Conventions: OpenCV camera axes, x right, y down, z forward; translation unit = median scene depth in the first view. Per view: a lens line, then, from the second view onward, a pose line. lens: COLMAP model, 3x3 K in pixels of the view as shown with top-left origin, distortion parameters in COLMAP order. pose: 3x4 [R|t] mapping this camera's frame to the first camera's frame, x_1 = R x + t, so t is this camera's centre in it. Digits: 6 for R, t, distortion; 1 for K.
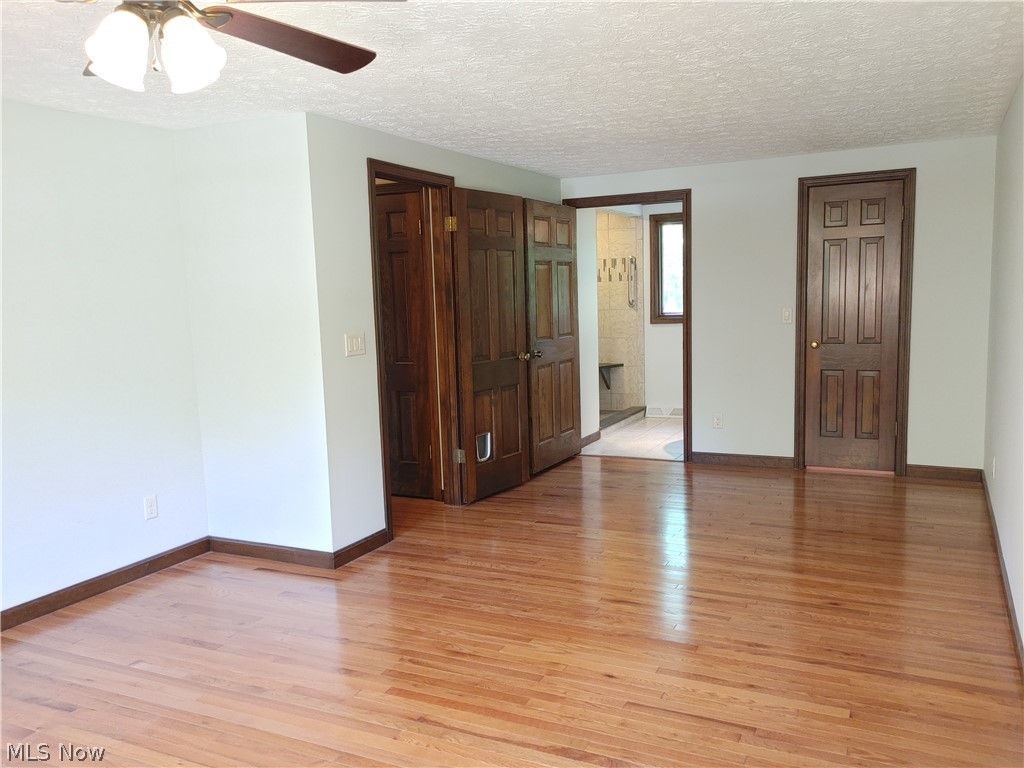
lens RADIAL K [[838.7, 0, 512.0], [0, 838.7, 384.0], [0, 0, 1]] dist [0.101343, 0.000186]
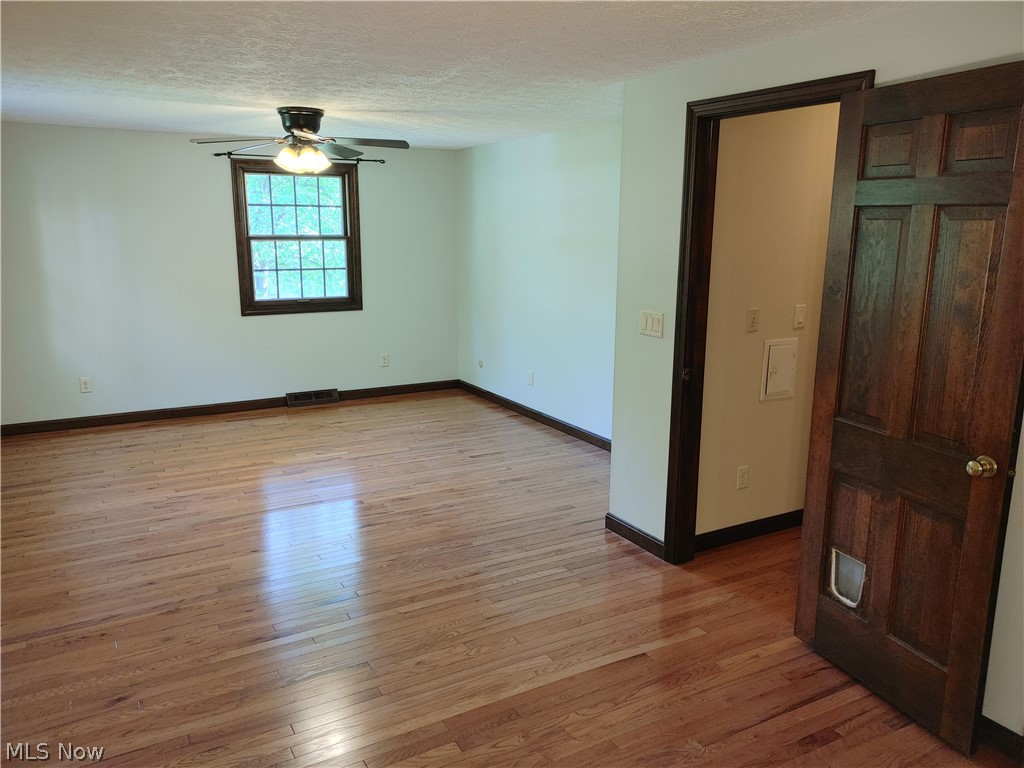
lens RADIAL K [[781.5, 0, 516.6], [0, 781.5, 383.0], [0, 0, 1]] dist [0.048361, -0.005388]
pose [[-0.548069, 0.193929, -0.813641, 0.557792], [-0.092588, 0.952707, 0.289442, -0.204164], [0.831293, 0.233967, -0.504194, 1.249619]]
